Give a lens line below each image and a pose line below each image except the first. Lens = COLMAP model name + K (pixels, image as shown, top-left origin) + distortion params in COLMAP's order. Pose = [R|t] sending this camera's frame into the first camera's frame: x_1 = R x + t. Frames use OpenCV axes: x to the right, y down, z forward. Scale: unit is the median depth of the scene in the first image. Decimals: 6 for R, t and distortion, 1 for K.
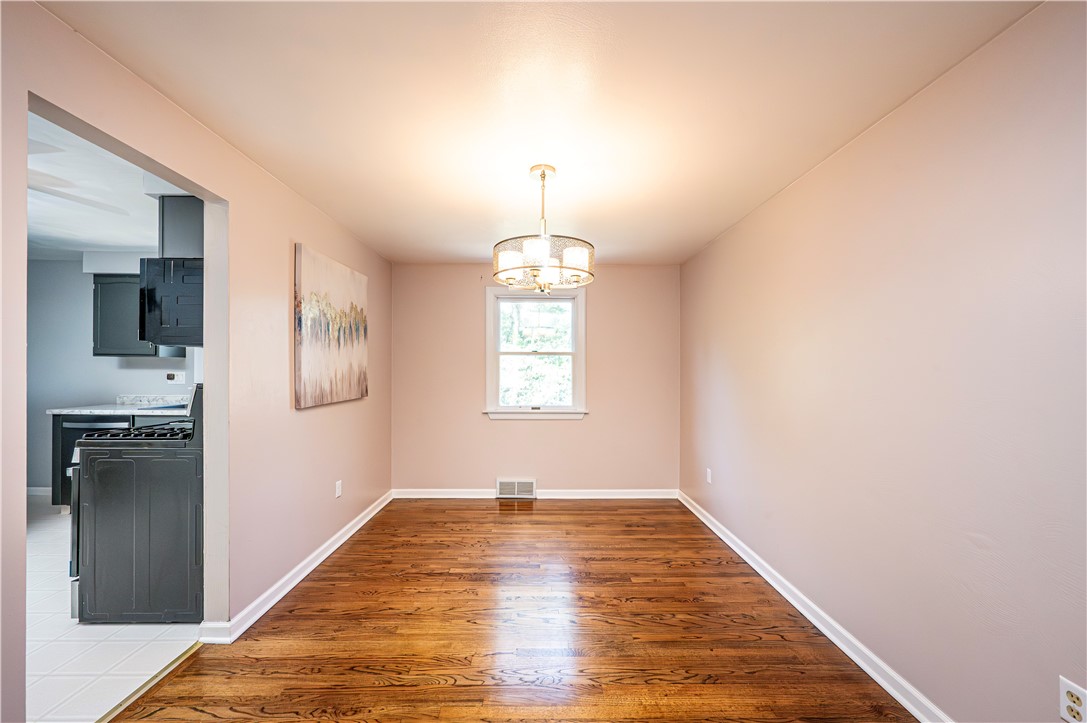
lens RADIAL K [[445.3, 0, 540.5], [0, 445.3, 364.6], [0, 0, 1]] dist [0.003247, -0.000977]
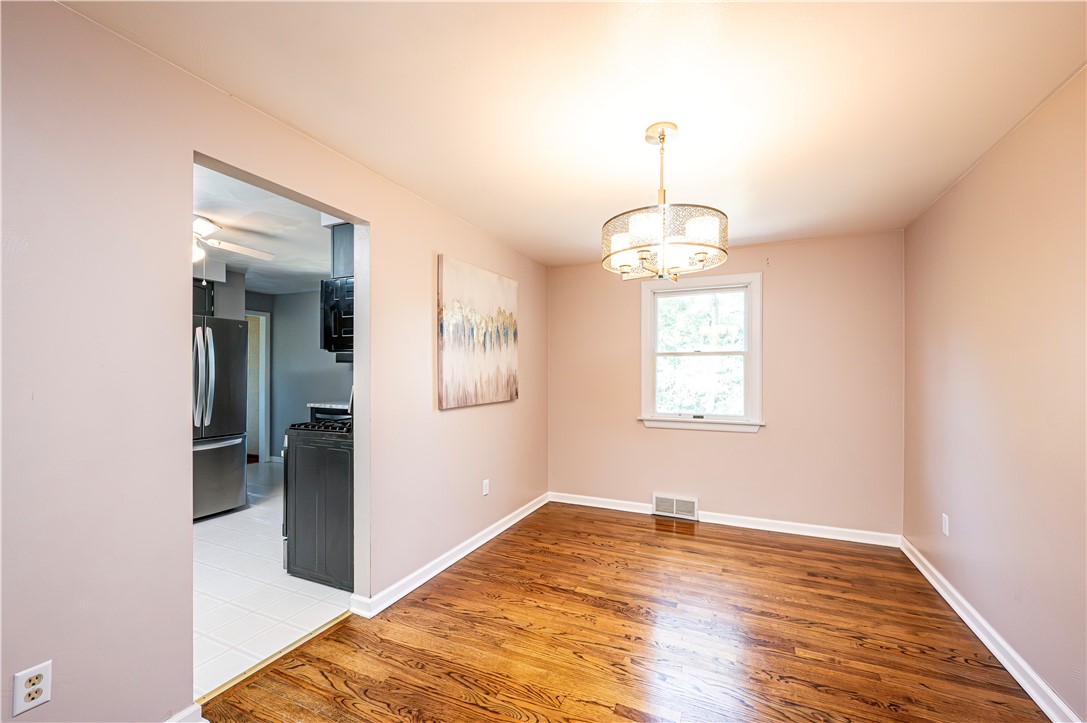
lens RADIAL K [[445.3, 0, 550.9], [0, 445.3, 370.7], [0, 0, 1]] dist [0.003247, -0.000977]
pose [[0.907356, -0.003931, -0.420346, 0.129315], [0.006533, 0.999967, 0.004750, 0.002784], [0.420313, -0.007056, 0.907352, 0.127325]]
